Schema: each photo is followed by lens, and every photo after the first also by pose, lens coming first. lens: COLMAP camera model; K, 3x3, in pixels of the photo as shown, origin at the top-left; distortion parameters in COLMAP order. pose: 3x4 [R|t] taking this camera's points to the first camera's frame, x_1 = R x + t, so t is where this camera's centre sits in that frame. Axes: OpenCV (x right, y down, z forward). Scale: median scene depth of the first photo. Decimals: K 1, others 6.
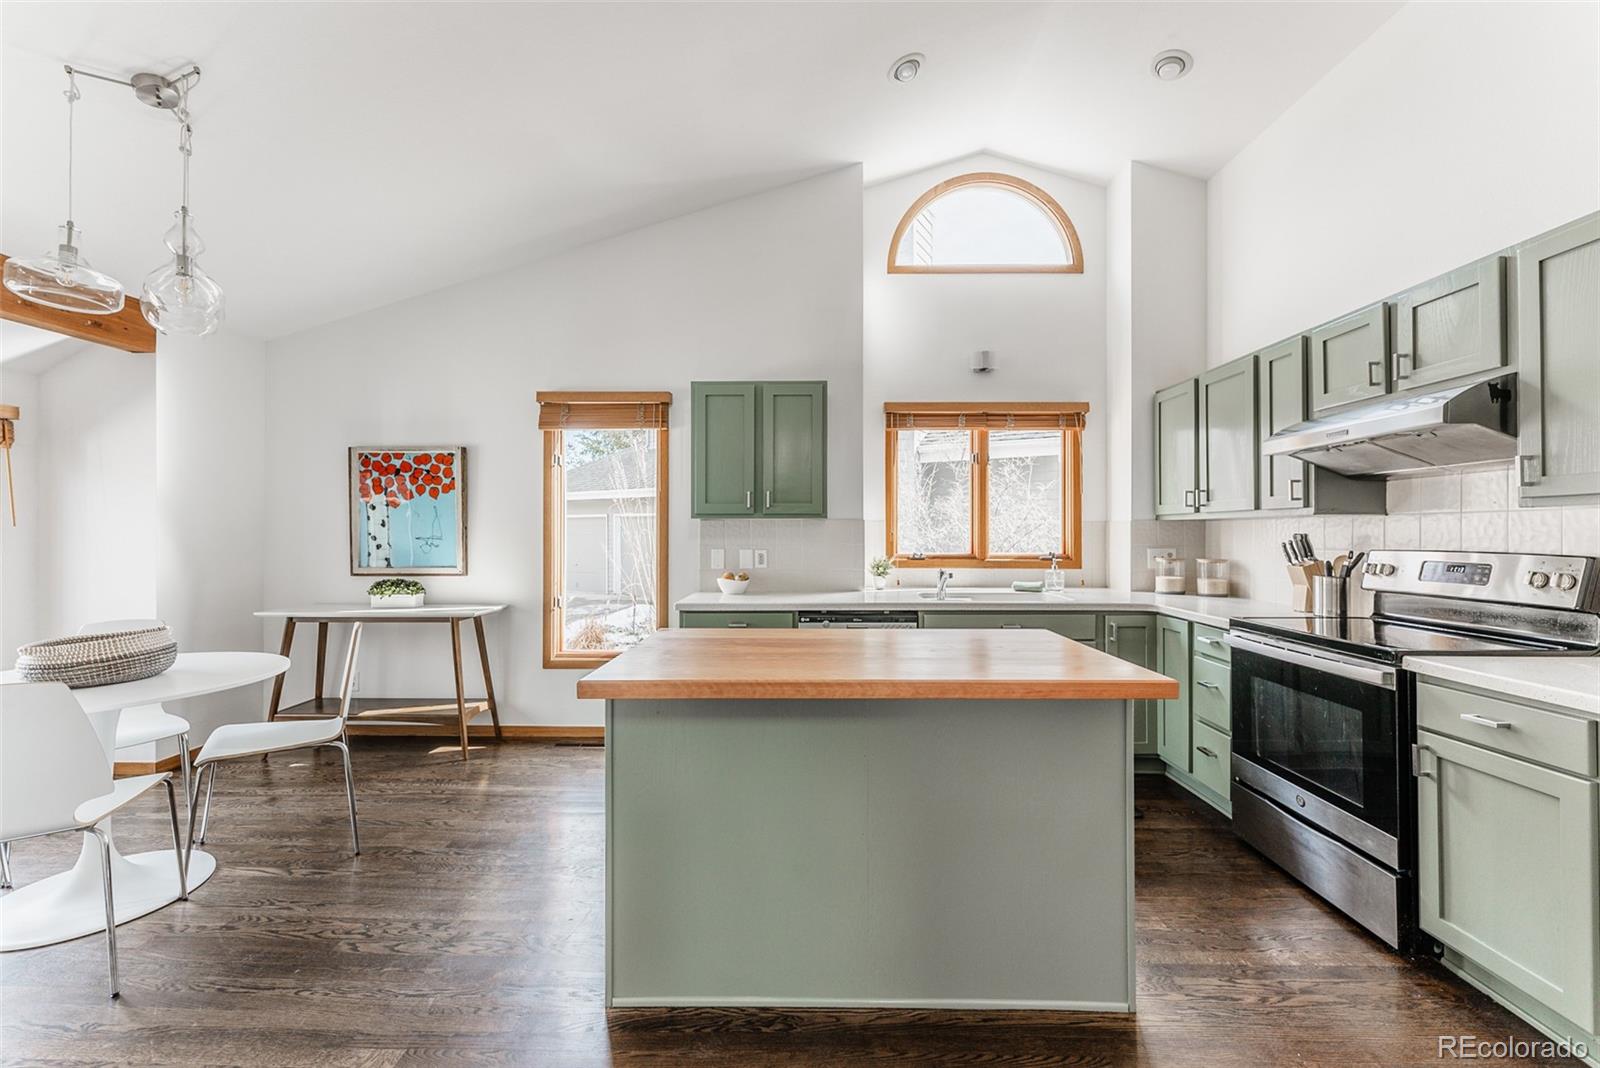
lens RADIAL K [[644.3, 0, 803.9], [0, 644.3, 530.2], [0, 0, 1]] dist [-0.000812, -0.000194]
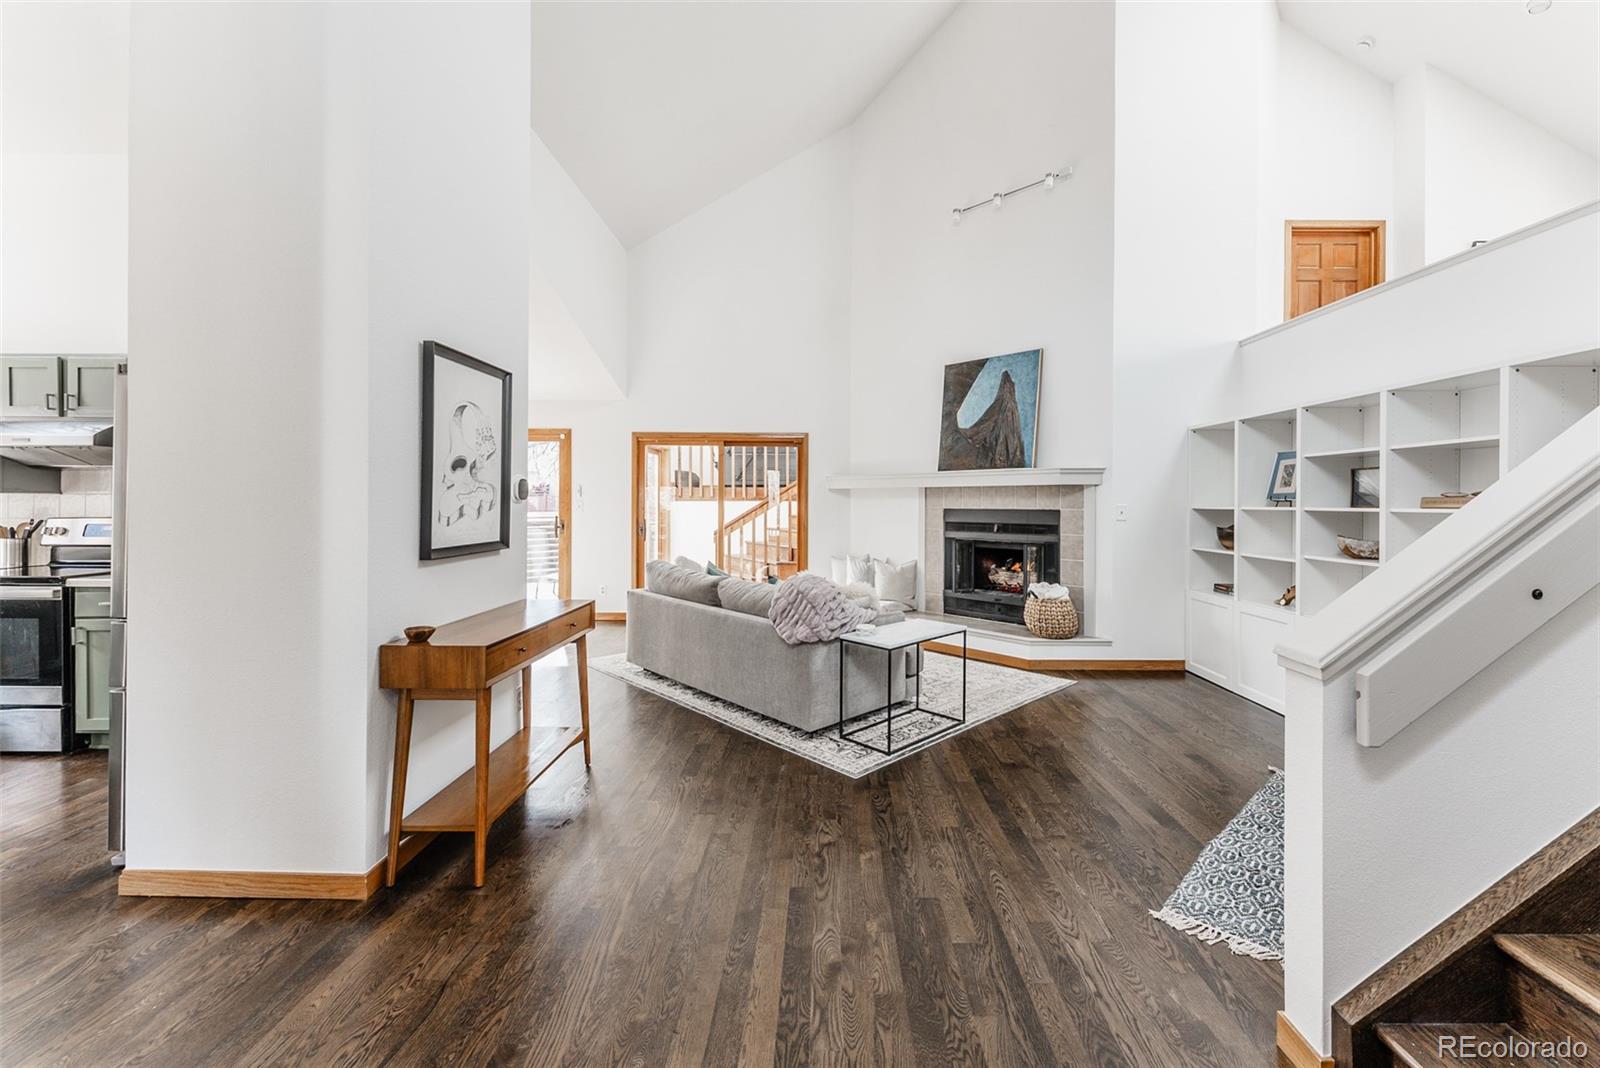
lens RADIAL K [[660.4, 0, 815.3], [0, 660.4, 503.9], [0, 0, 1]] dist [-0.001357, -0.000417]
pose [[-0.003002, -0.000992, 0.999995, -0.423320], [-0.009816, 0.999951, 0.000962, -0.013501], [-0.999947, -0.009813, -0.003011, -0.503519]]
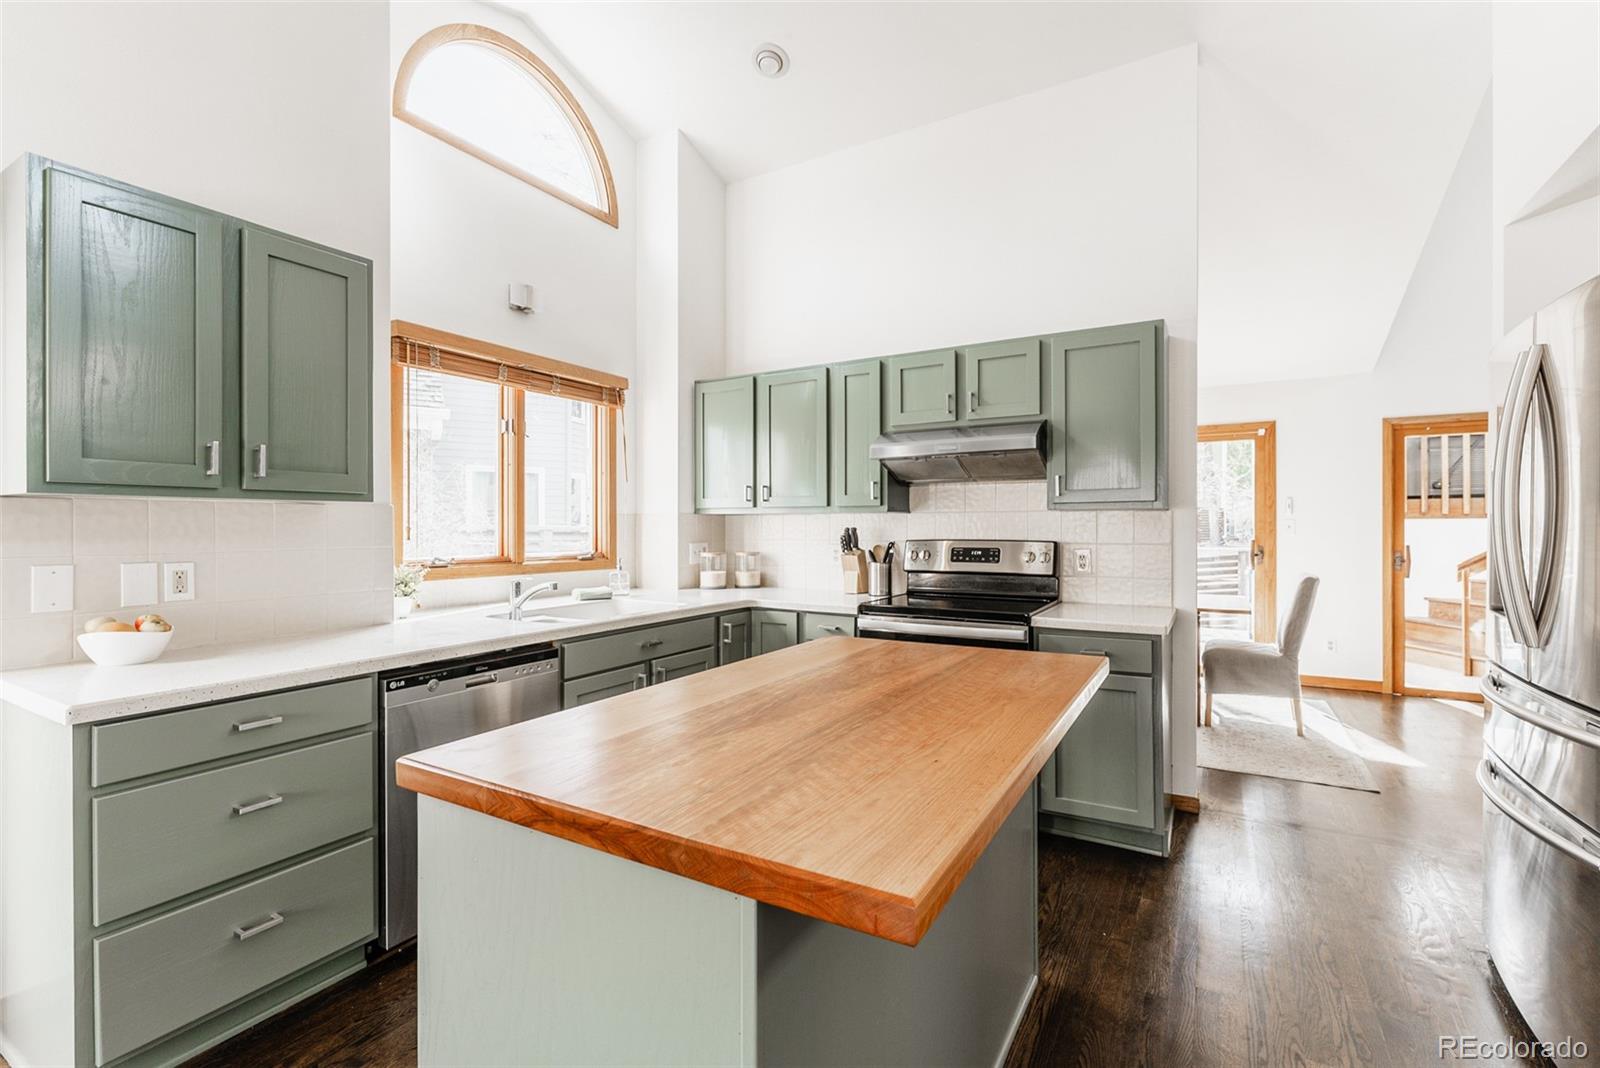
lens RADIAL K [[713.5, 0, 795.1], [0, 713.5, 529.4], [0, 0, 1]] dist [0.000803, -0.000012]
pose [[0.494280, -0.004409, 0.869292, -0.319904], [-0.002437, 0.999976, 0.006458, 0.000430], [-0.869299, -0.005311, 0.494258, 0.350193]]
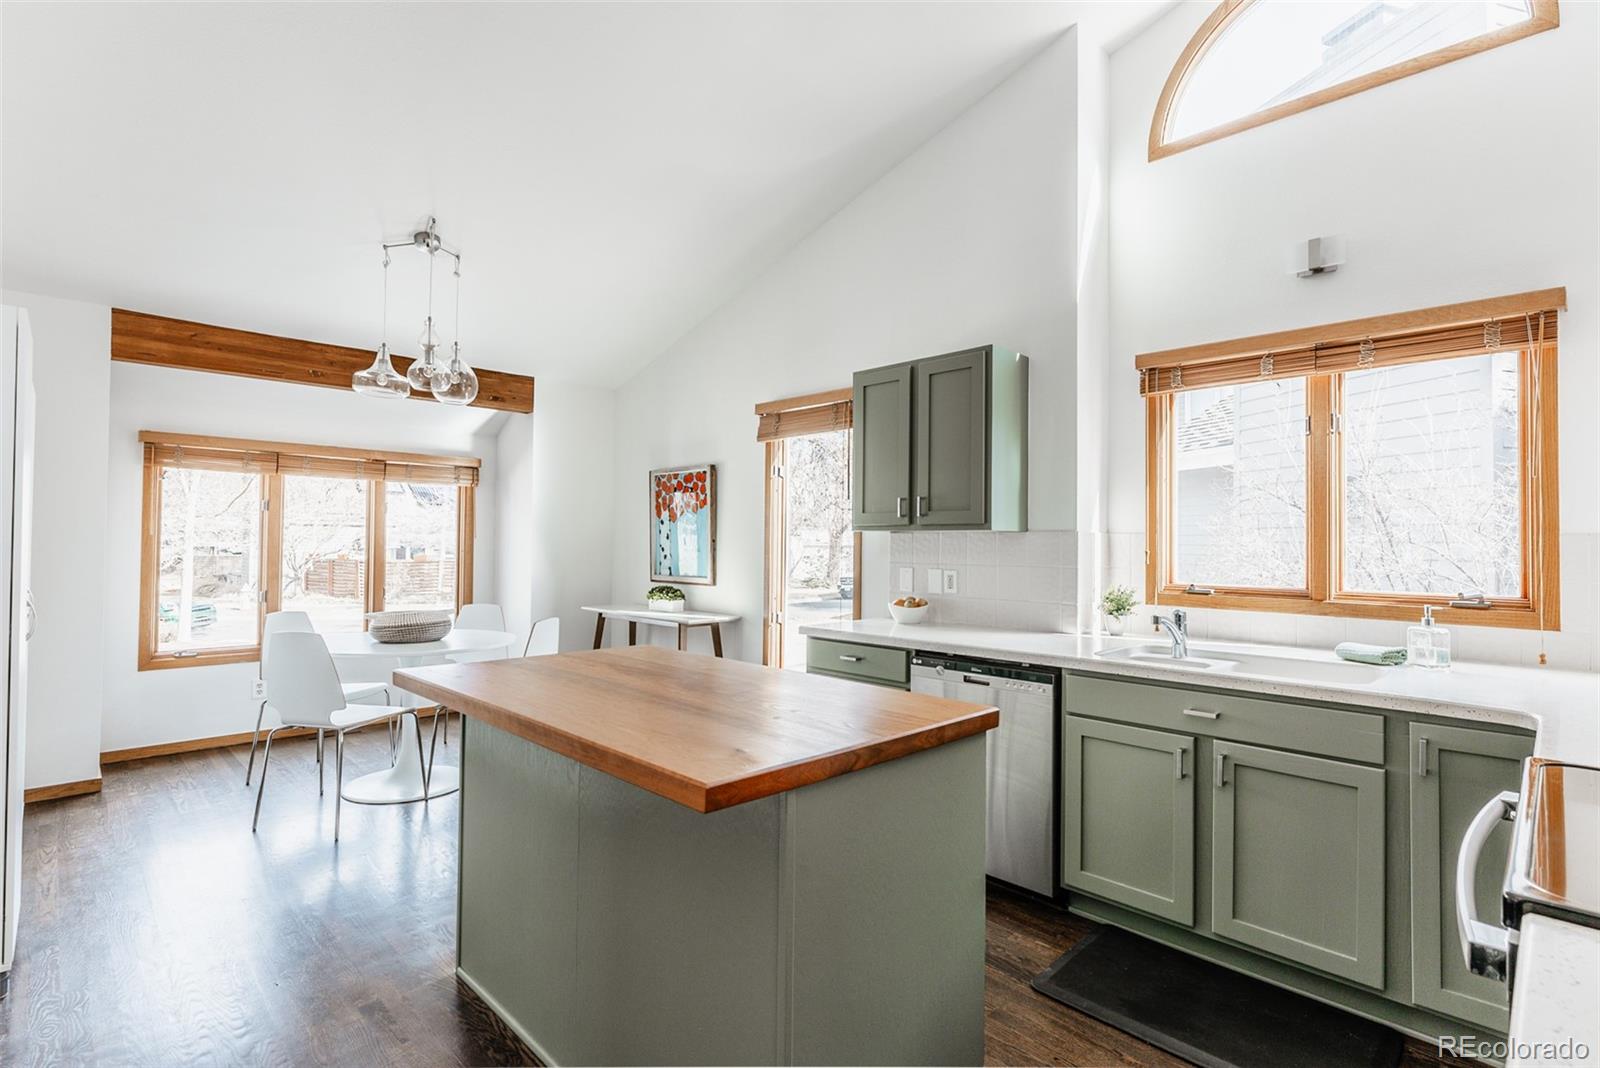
lens RADIAL K [[761.8, 0, 781.6], [0, 761.8, 531.4], [0, 0, 1]] dist [0.000688, -0.000039]
pose [[0.715286, -0.004154, -0.698820, 0.460129], [-0.005342, 0.999921, -0.011411, -0.005723], [0.698812, 0.011895, 0.715207, 0.198203]]
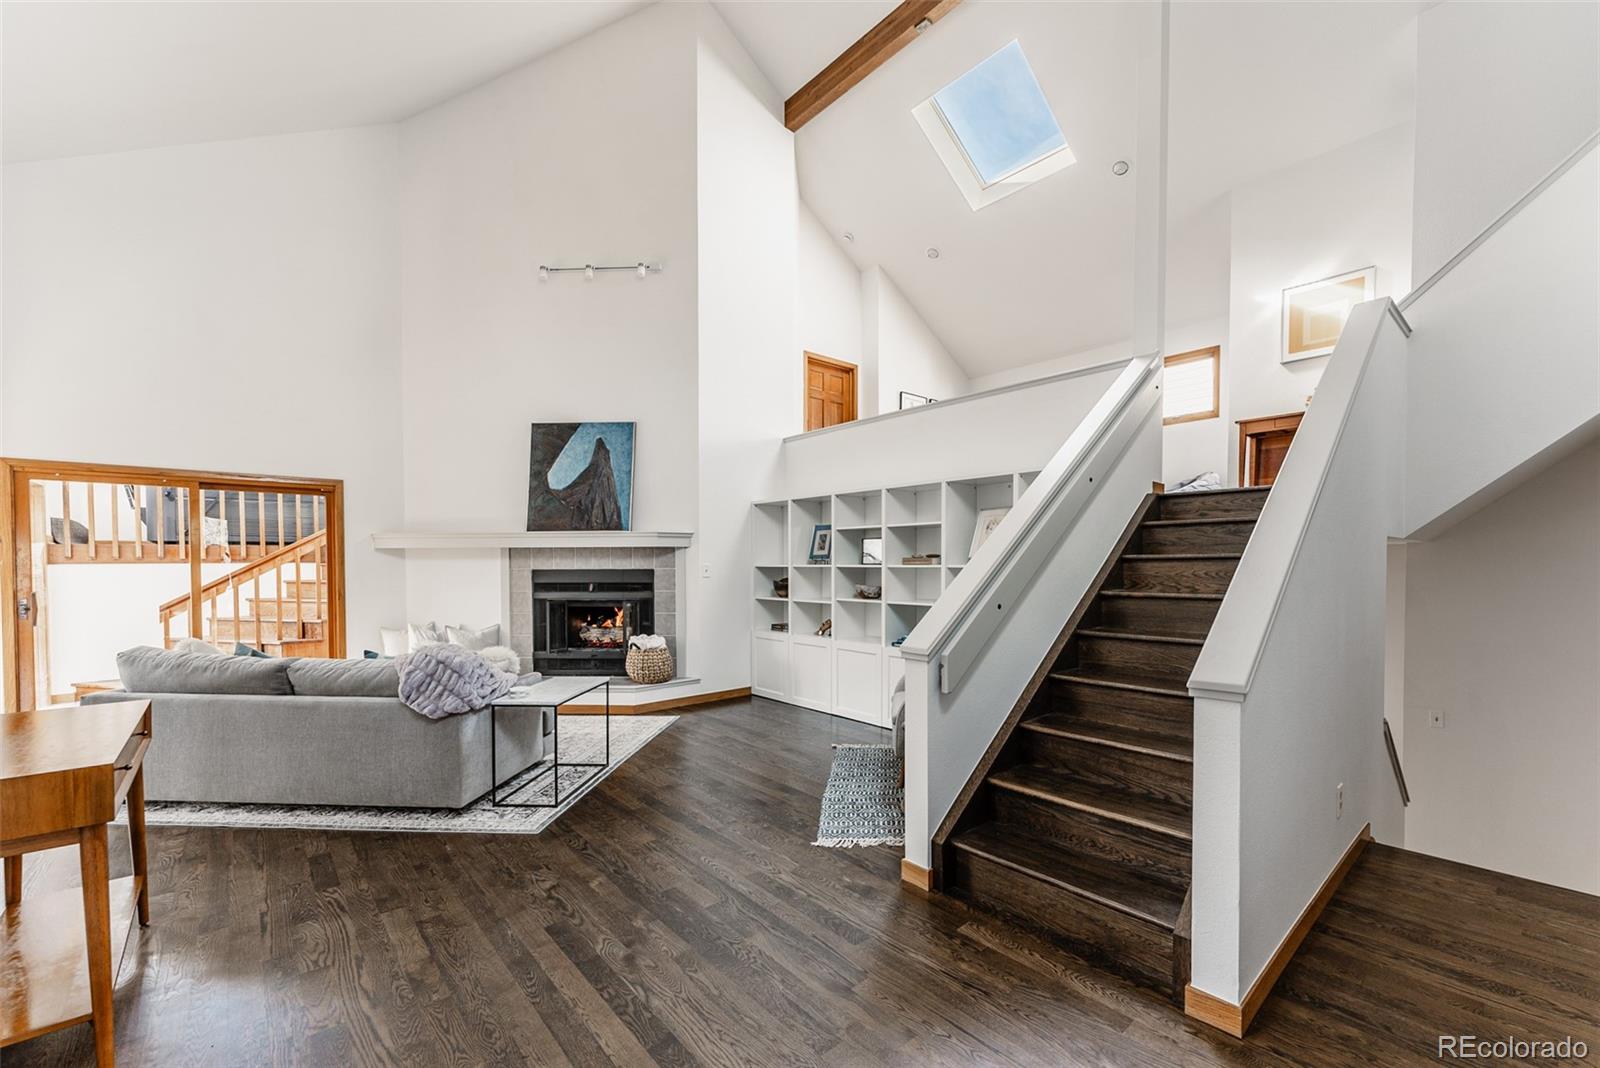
lens RADIAL K [[660.6, 0, 845.1], [0, 660.6, 578.0], [0, 0, 1]] dist [-0.000397, -0.000073]
pose [[-0.688311, -0.013771, 0.725285, -0.481800], [0.000324, 0.999814, 0.019291, -0.013594], [-0.725415, 0.013513, -0.688179, -0.258946]]
